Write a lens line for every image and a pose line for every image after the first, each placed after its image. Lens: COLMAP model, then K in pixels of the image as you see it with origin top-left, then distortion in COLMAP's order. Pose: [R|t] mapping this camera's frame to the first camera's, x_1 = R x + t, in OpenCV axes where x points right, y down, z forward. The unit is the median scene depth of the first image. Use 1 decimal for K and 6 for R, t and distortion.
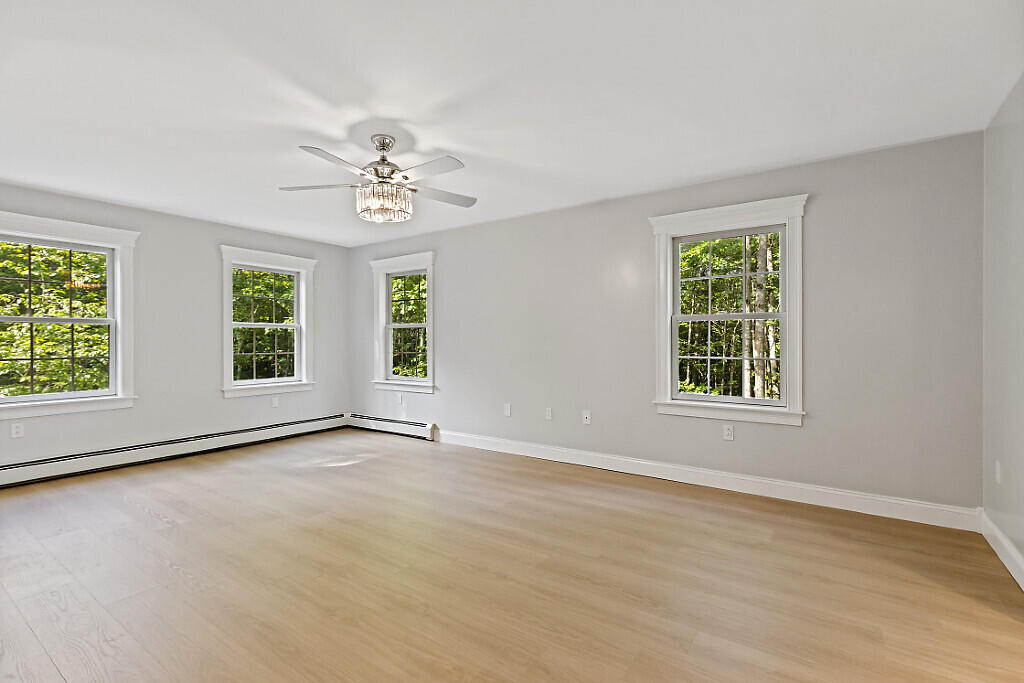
lens RADIAL K [[462.2, 0, 513.6], [0, 462.2, 337.5], [0, 0, 1]] dist [-0.000262, -0.000384]
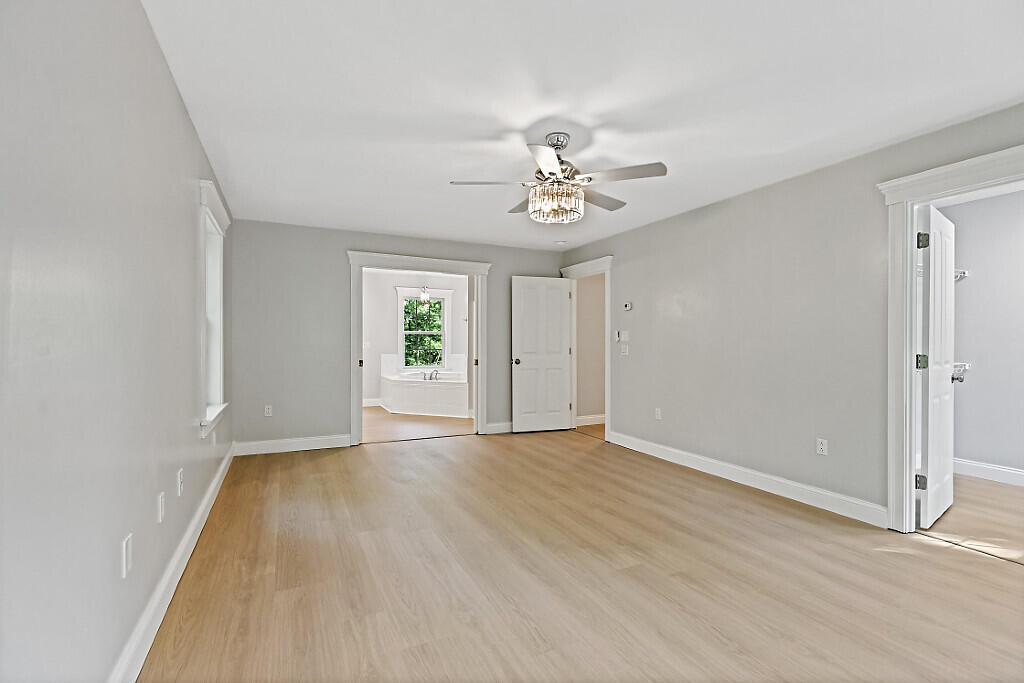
lens RADIAL K [[462.2, 0, 513.6], [0, 462.2, 337.5], [0, 0, 1]] dist [-0.000262, -0.000384]
pose [[-0.871710, 0.006367, 0.489981, -0.649594], [-0.003096, 0.999824, -0.018502, 0.011850], [-0.490012, -0.017645, -0.871537, 1.810008]]
